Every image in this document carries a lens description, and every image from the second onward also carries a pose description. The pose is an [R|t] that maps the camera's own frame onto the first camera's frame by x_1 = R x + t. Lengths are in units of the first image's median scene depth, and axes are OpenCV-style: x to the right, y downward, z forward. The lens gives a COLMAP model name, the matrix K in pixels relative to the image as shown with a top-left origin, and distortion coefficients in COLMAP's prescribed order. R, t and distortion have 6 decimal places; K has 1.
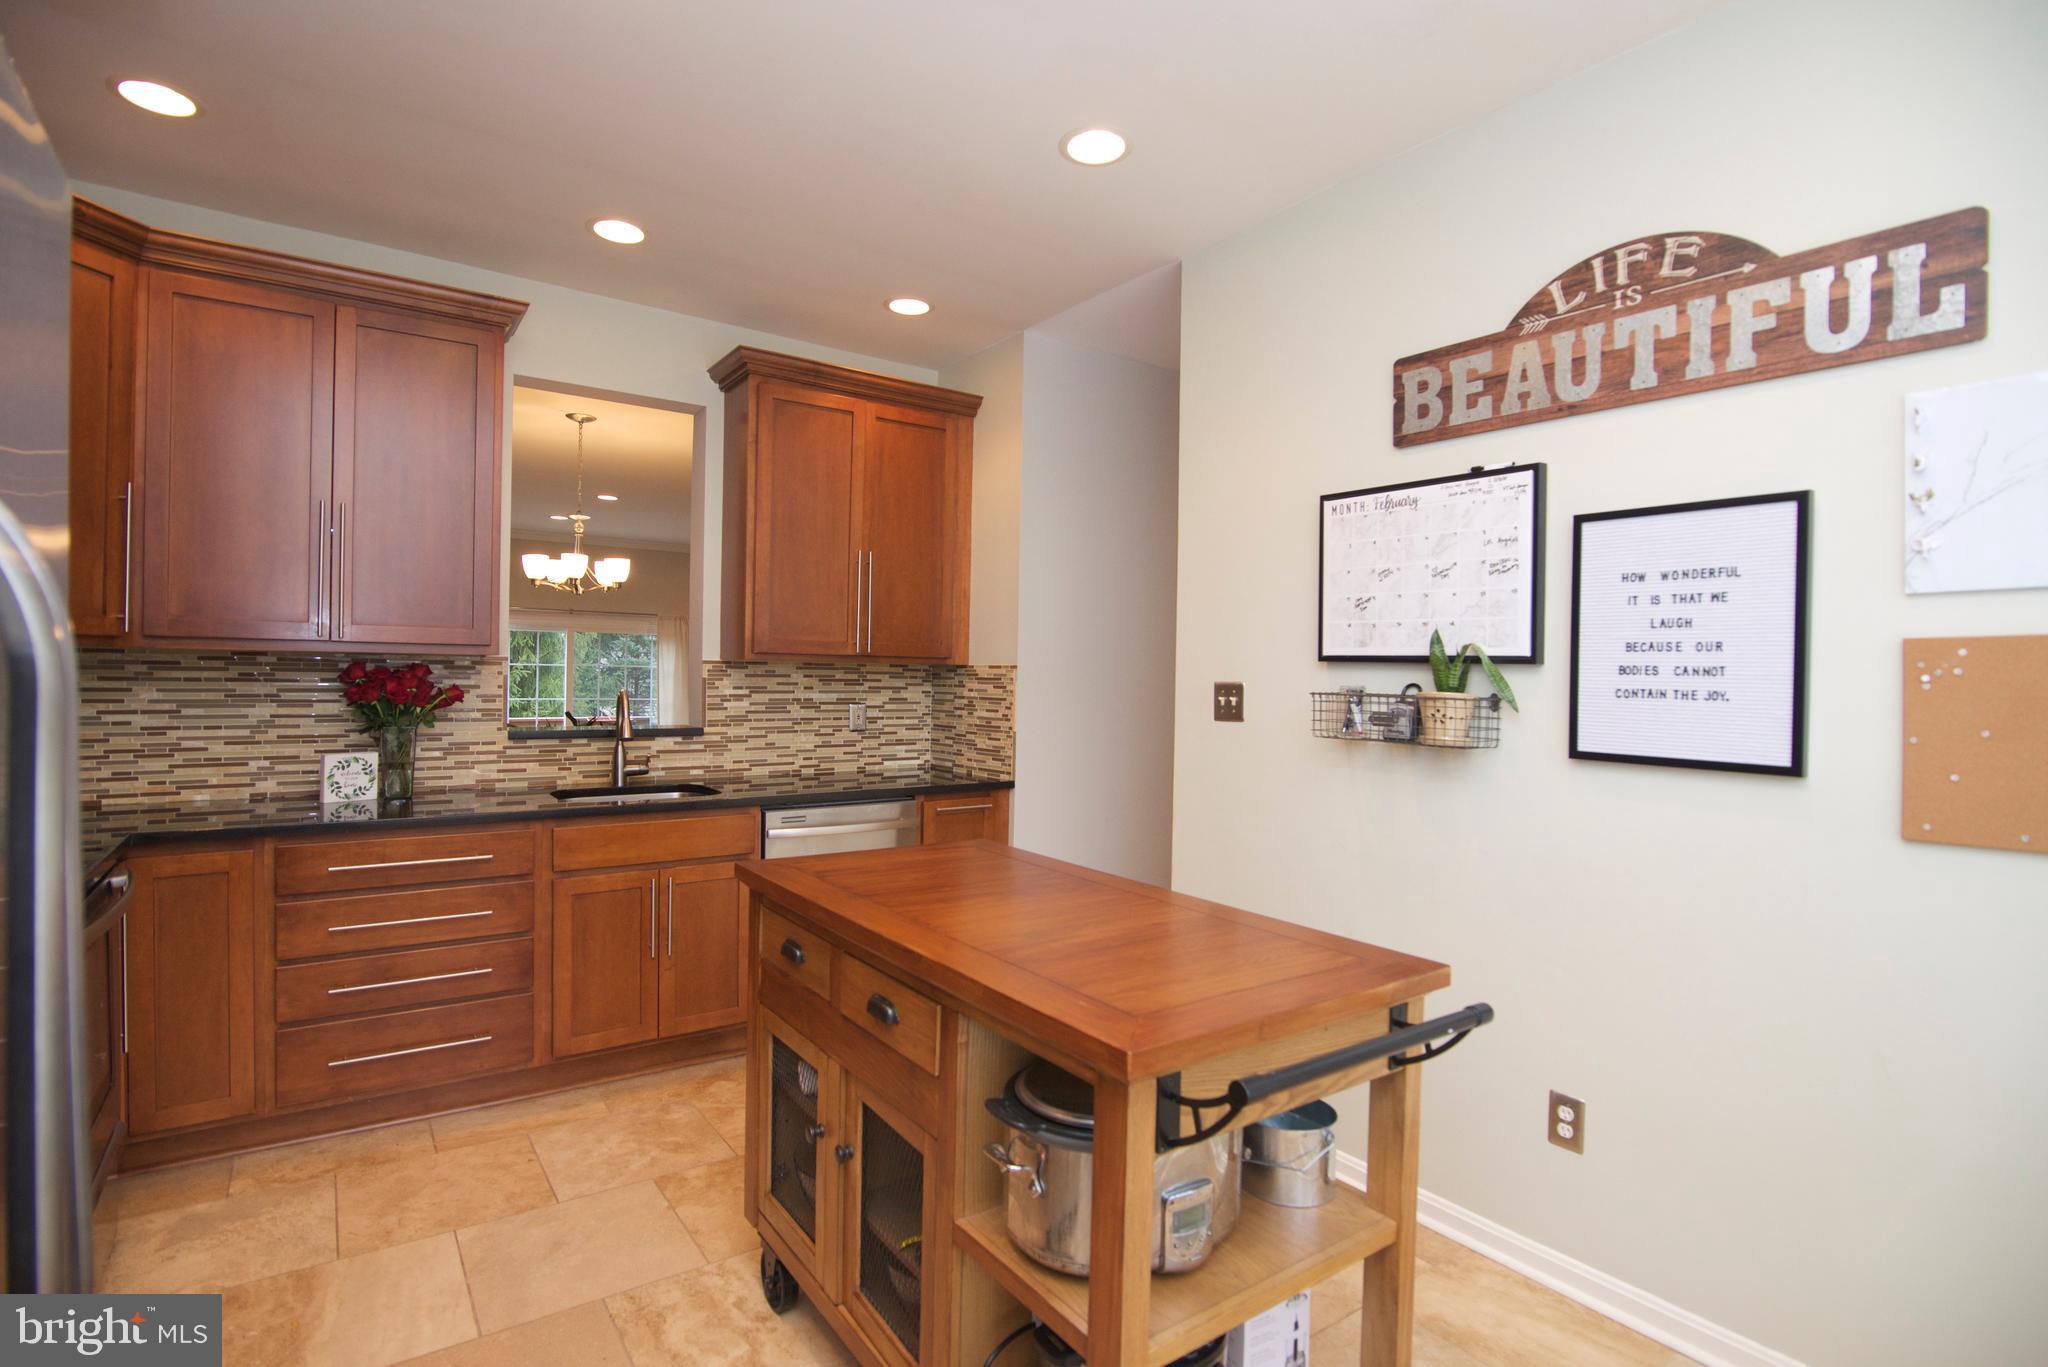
lens RADIAL K [[994.4, 0, 1022.7], [0, 994.4, 679.2], [0, 0, 1]] dist [-0.013013, -0.000301]
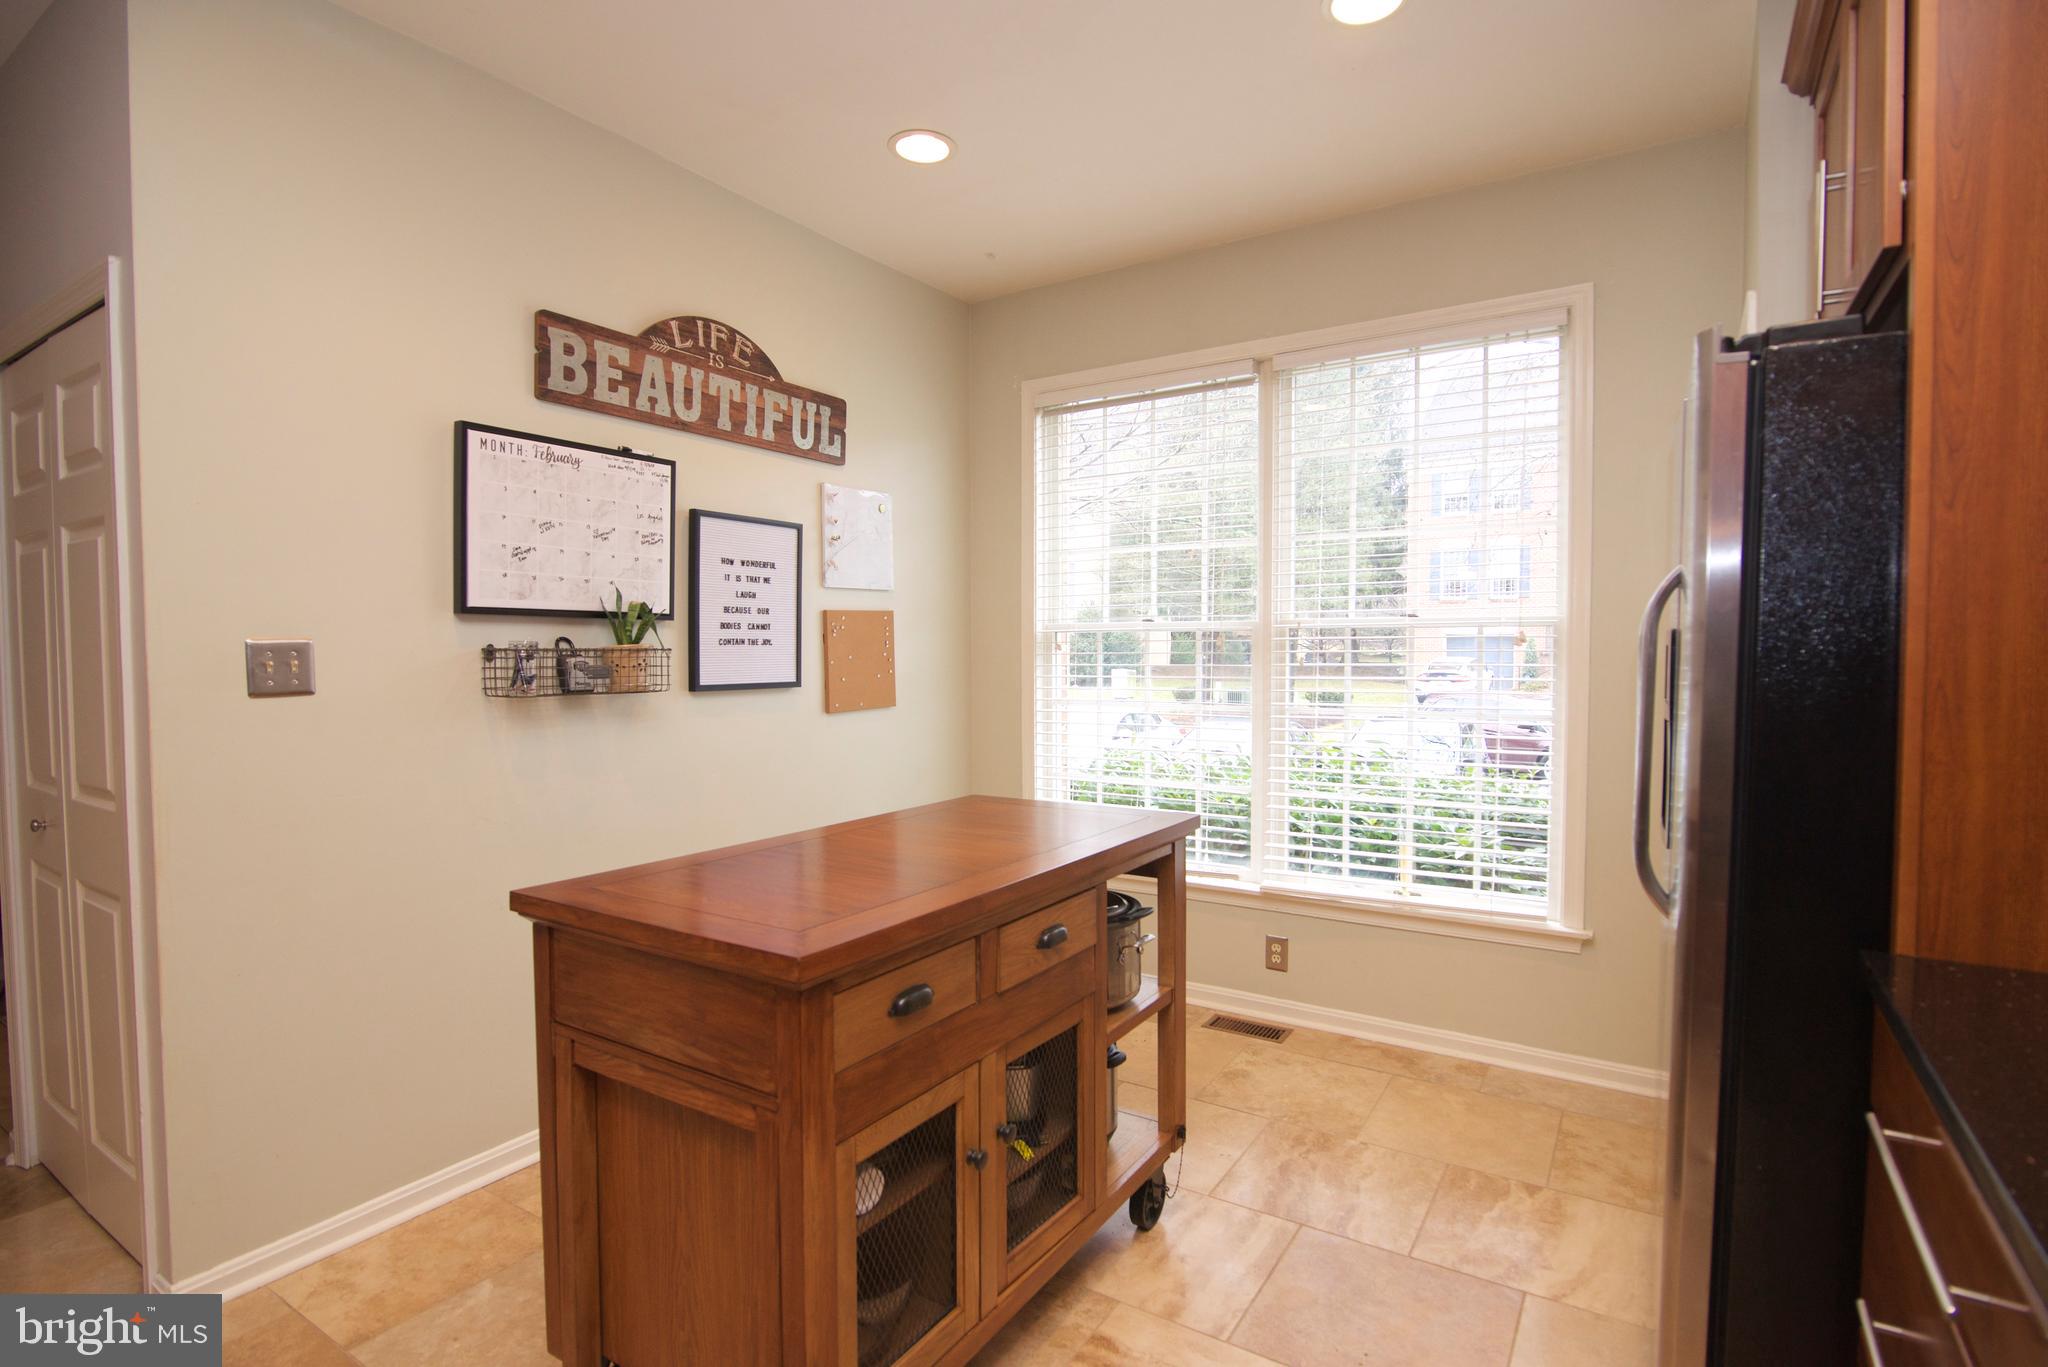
lens RADIAL K [[994.4, 0, 1022.4], [0, 994.4, 680.6], [0, 0, 1]] dist [-0.013013, -0.000301]
pose [[-0.365004, -0.048507, 0.929741, -0.840327], [0.004126, 0.998548, 0.053716, -0.004928], [-0.930997, 0.023442, -0.364274, 1.063252]]
